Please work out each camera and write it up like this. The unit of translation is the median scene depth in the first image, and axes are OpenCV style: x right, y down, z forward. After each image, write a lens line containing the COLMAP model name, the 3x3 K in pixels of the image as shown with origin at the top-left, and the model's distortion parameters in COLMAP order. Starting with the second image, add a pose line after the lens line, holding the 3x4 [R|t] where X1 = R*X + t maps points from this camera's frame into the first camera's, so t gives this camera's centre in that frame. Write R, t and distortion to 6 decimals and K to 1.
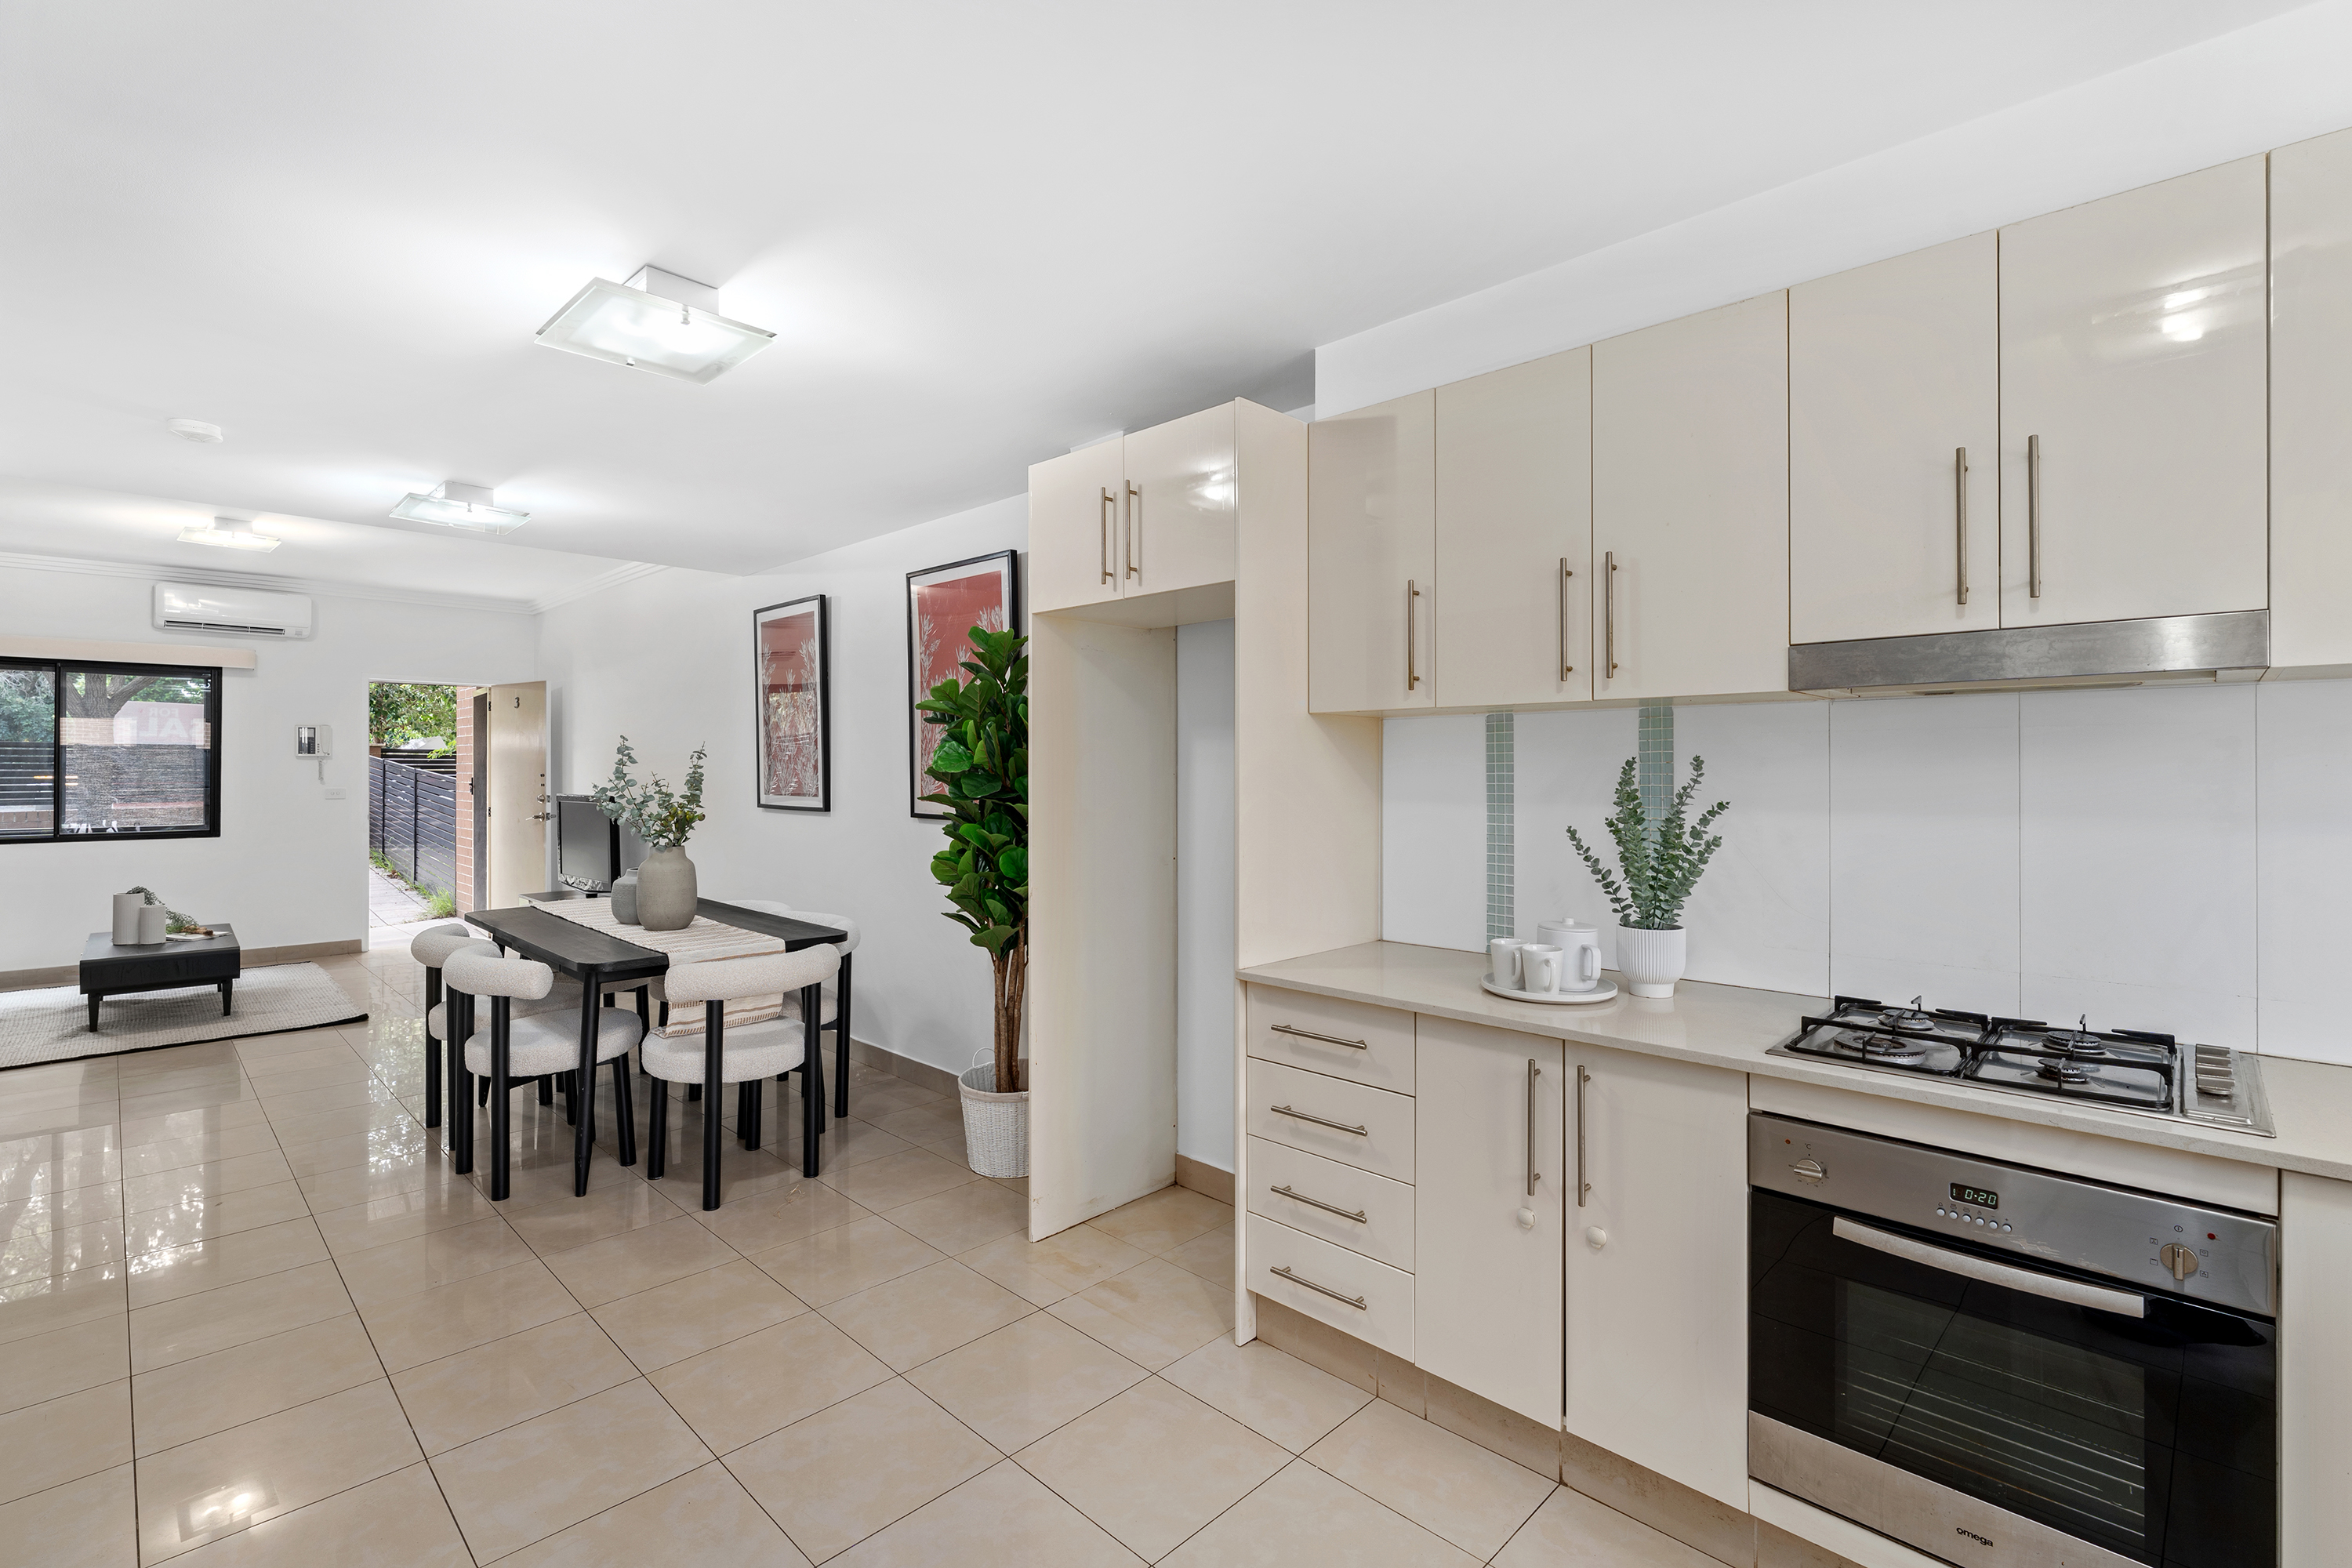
lens RADIAL K [[1045.8, 0, 1167.8], [0, 1045.8, 767.4], [0, 0, 1]] dist [-0.001437, 0.000755]
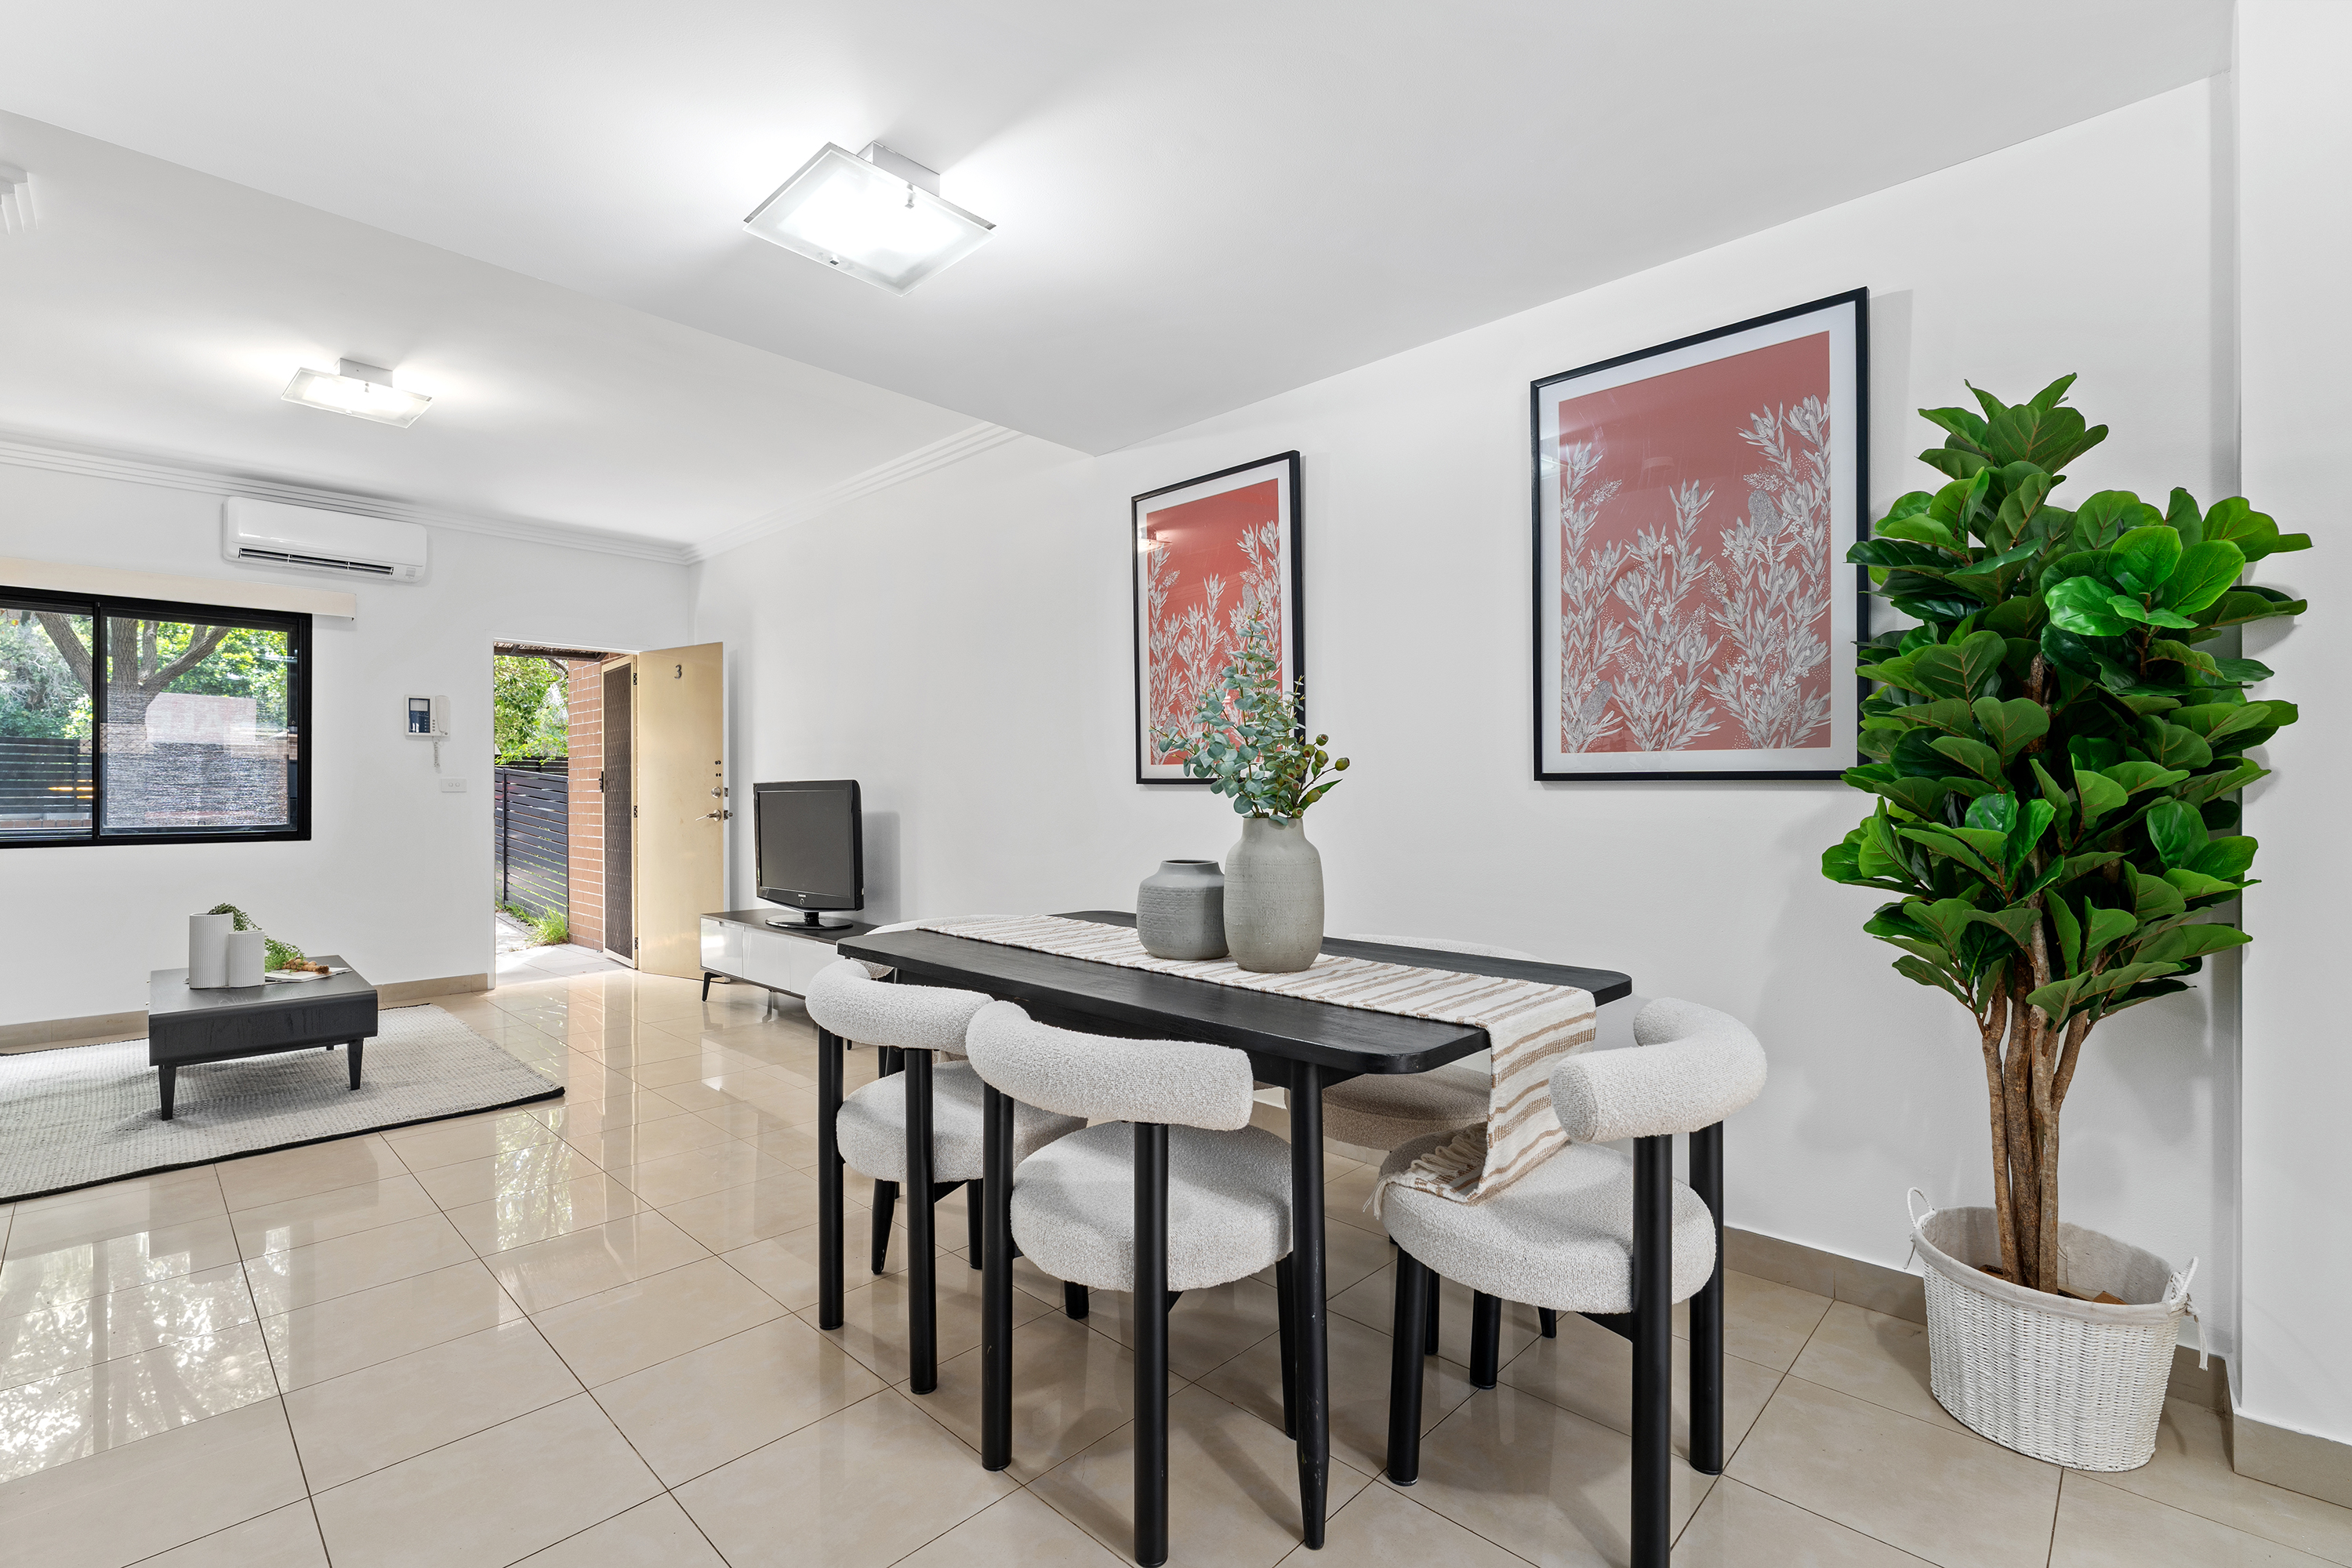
lens RADIAL K [[1025.7, 0, 1169.5], [0, 1025.7, 792.8], [0, 0, 1]] dist [0.001382, -0.000498]
pose [[0.999954, -0.003860, 0.008821, -0.312752], [0.003847, 0.999991, 0.001512, 0.035927], [-0.008826, -0.001478, 0.999960, 0.269657]]
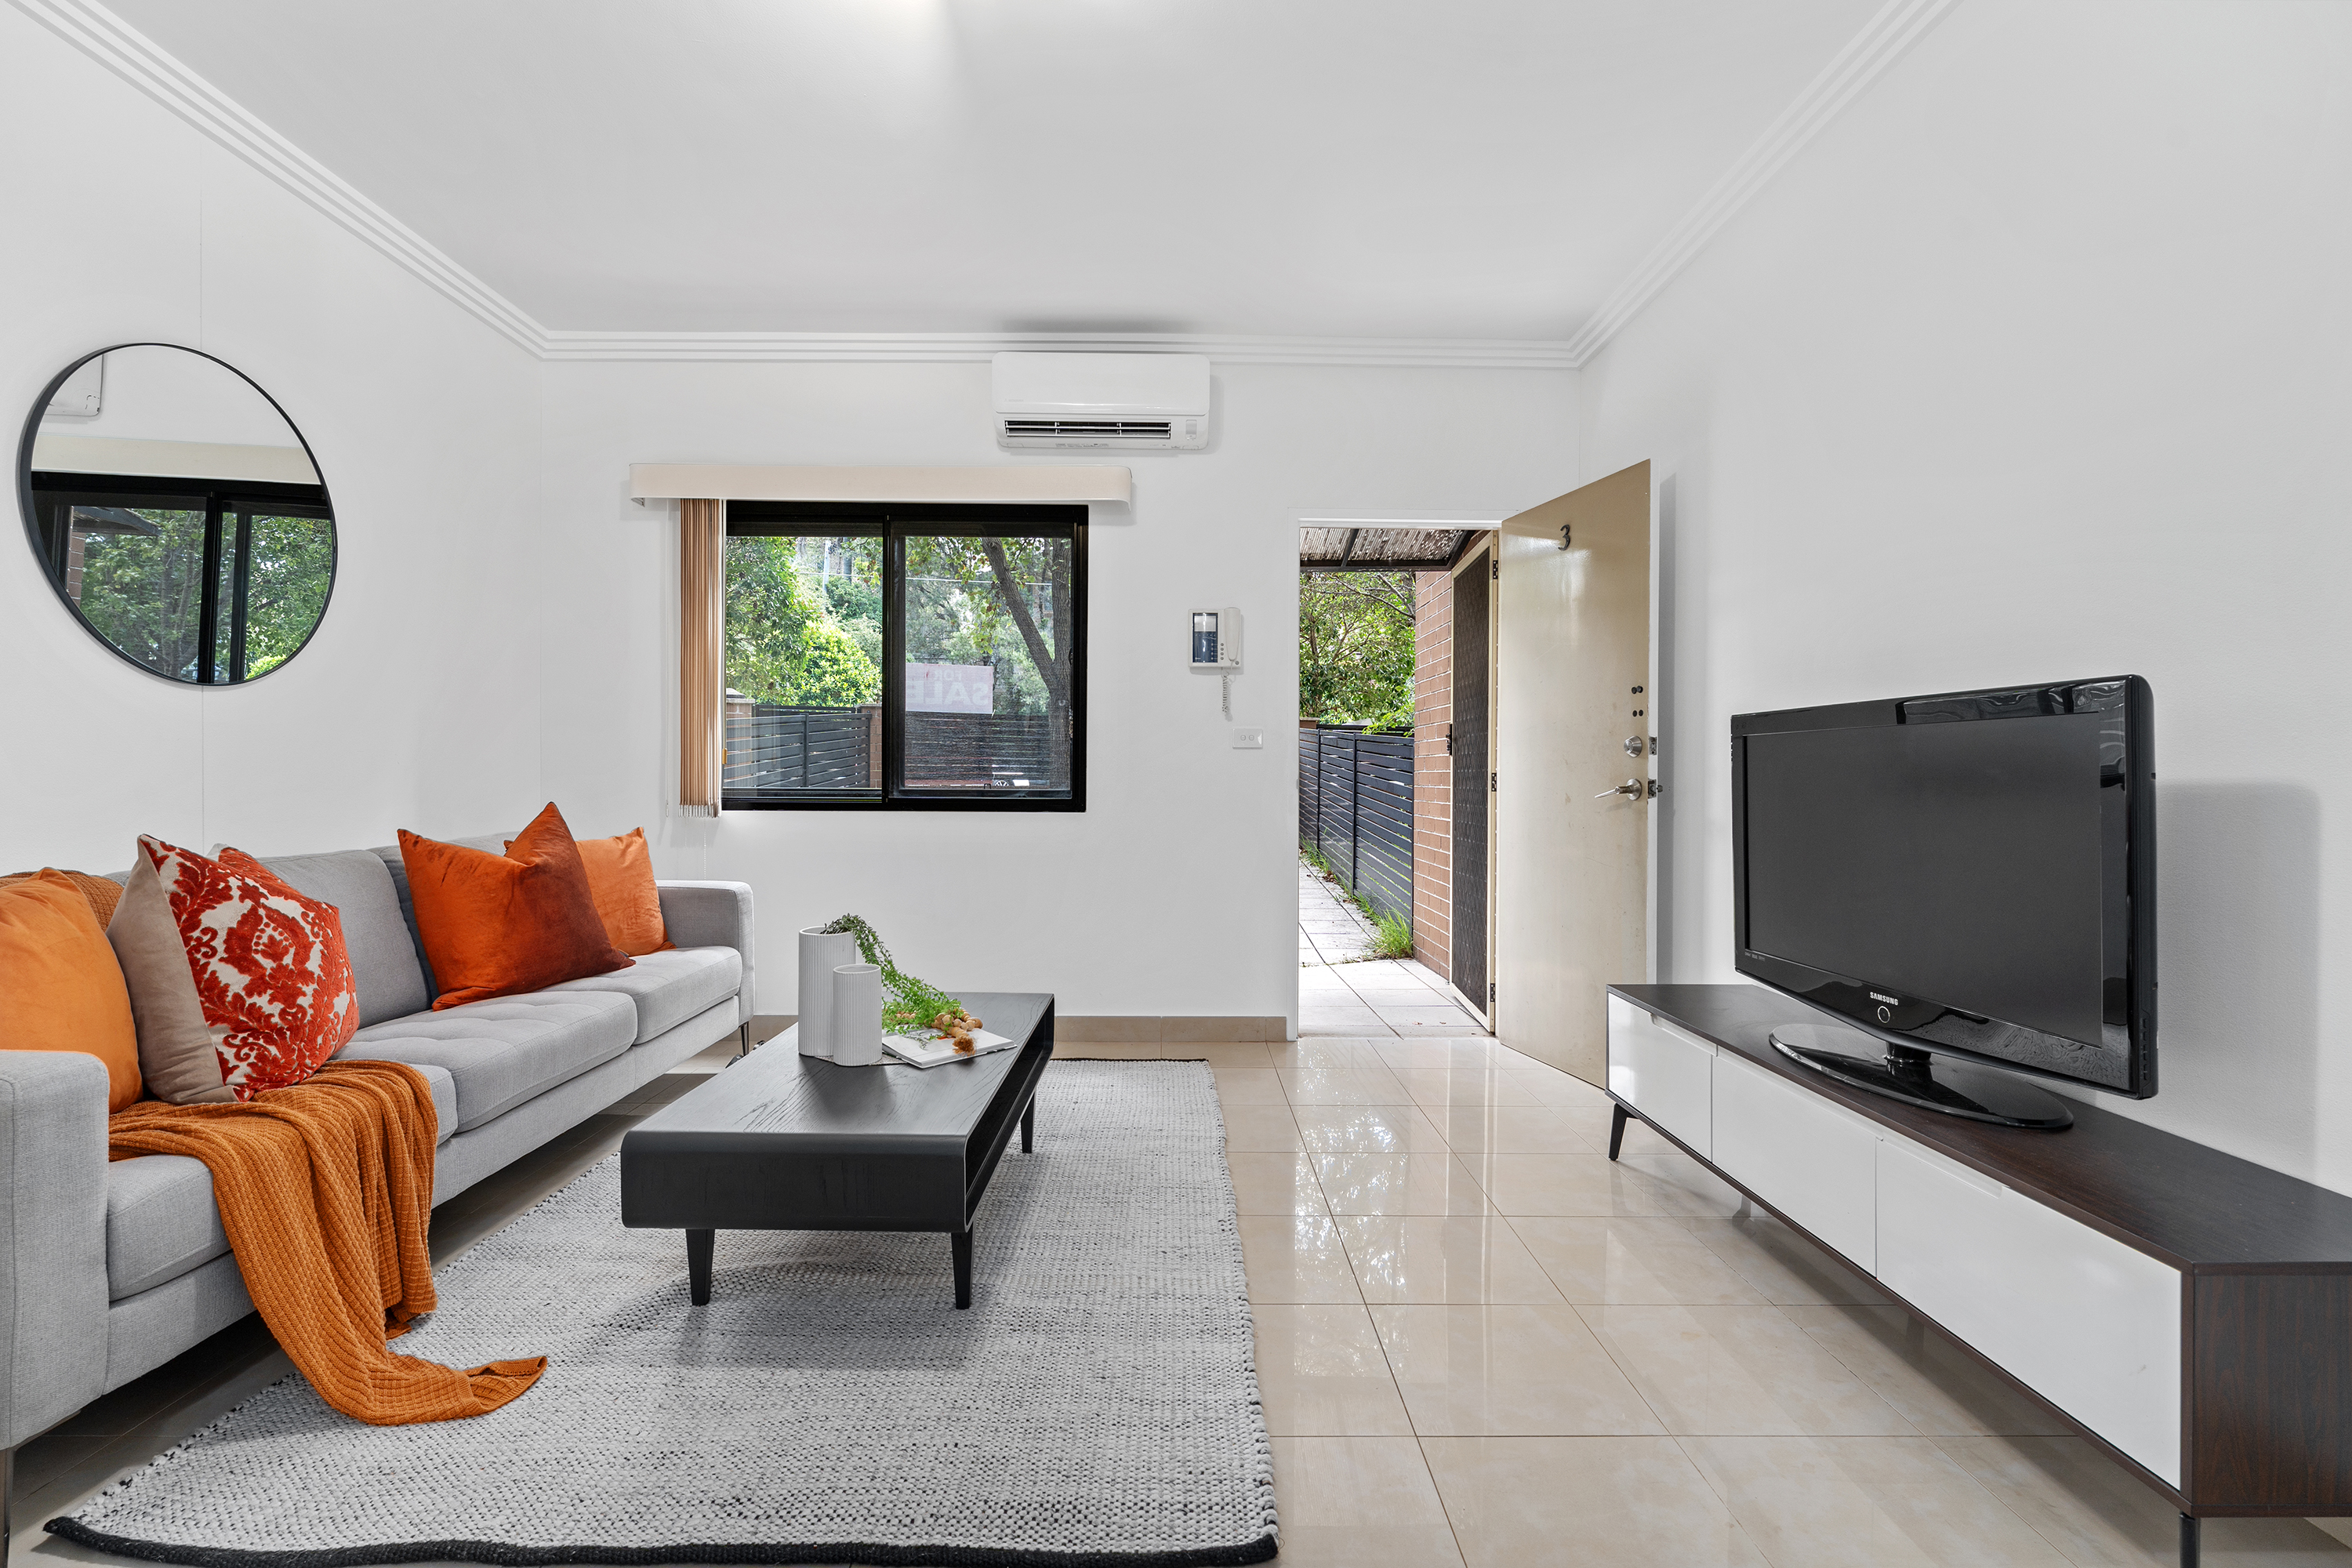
lens RADIAL K [[1025.7, 0, 1169.5], [0, 1025.7, 792.8], [0, 0, 1]] dist [0.001382, -0.000498]
pose [[0.705695, 0.015982, -0.708336, -0.519195], [-0.003015, 0.999804, 0.019554, 0.048524], [0.708509, -0.011664, 0.705605, 0.688859]]
